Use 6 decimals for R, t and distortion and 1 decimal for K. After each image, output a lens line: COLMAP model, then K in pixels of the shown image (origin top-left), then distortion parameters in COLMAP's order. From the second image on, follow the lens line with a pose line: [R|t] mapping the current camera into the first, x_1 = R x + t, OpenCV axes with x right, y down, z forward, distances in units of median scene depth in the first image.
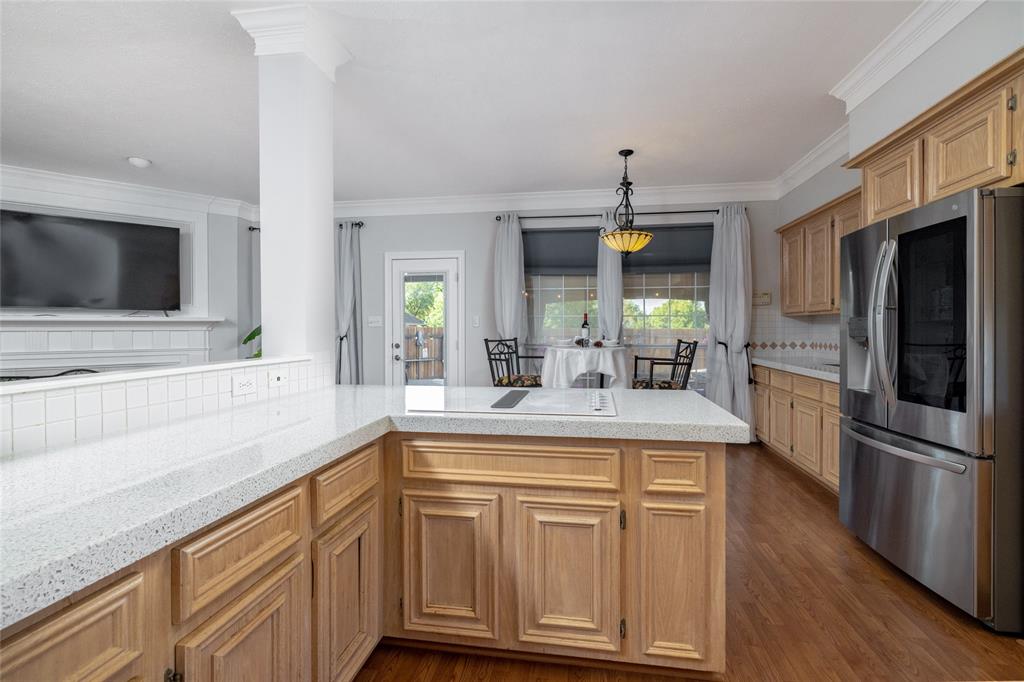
lens RADIAL K [[434.1, 0, 520.4], [0, 434.1, 336.1], [0, 0, 1]] dist [-0.000659, -0.000074]
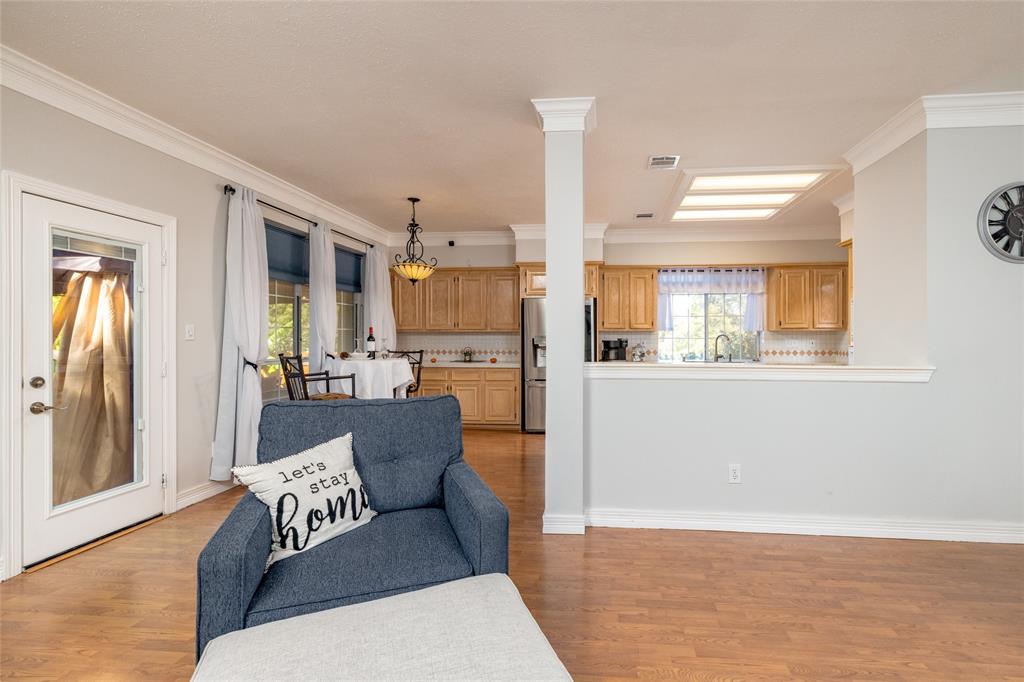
lens RADIAL K [[490.6, 0, 535.9], [0, 490.6, 337.8], [0, 0, 1]] dist [0.003729, 0.000385]
pose [[-0.014798, 0.003282, 0.999885, -0.975474], [0.019721, 0.999801, -0.002990, -0.014735], [-0.999696, 0.019674, -0.014860, 0.578881]]
